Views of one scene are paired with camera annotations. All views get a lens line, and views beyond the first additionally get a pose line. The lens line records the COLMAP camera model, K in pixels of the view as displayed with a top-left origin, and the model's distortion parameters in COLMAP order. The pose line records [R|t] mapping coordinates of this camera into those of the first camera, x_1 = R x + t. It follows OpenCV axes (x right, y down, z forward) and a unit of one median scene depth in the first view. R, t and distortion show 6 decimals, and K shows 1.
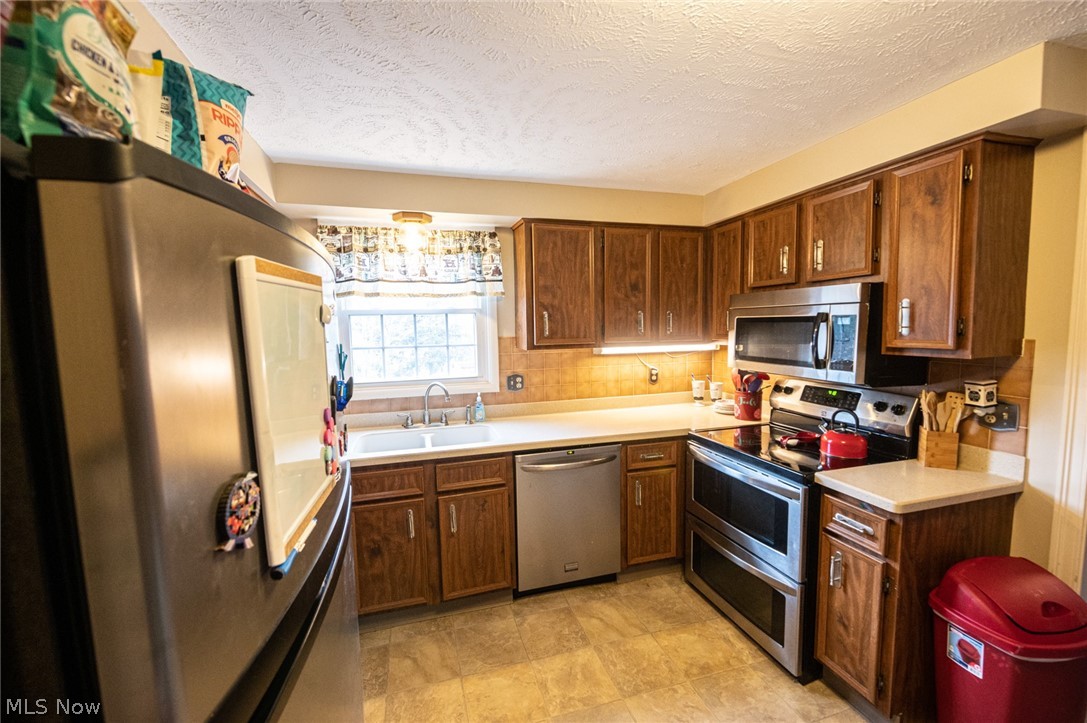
lens RADIAL K [[426.7, 0, 543.5], [0, 426.7, 361.5], [0, 0, 1]] dist [-0.008026, -0.000543]
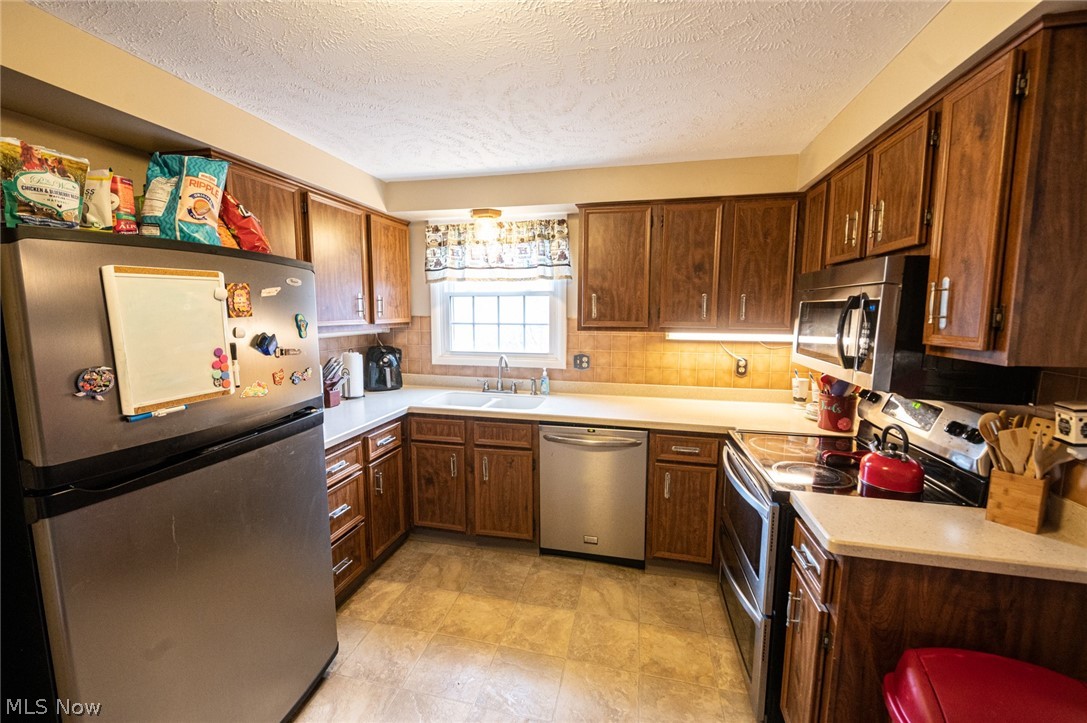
lens RADIAL K [[426.7, 0, 543.5], [0, 426.7, 361.5], [0, 0, 1]] dist [-0.008026, -0.000543]
pose [[0.875679, 0.079011, -0.476386, 0.407865], [-0.060363, 0.996696, 0.054349, -0.003308], [0.479106, -0.018836, 0.877555, 0.033734]]
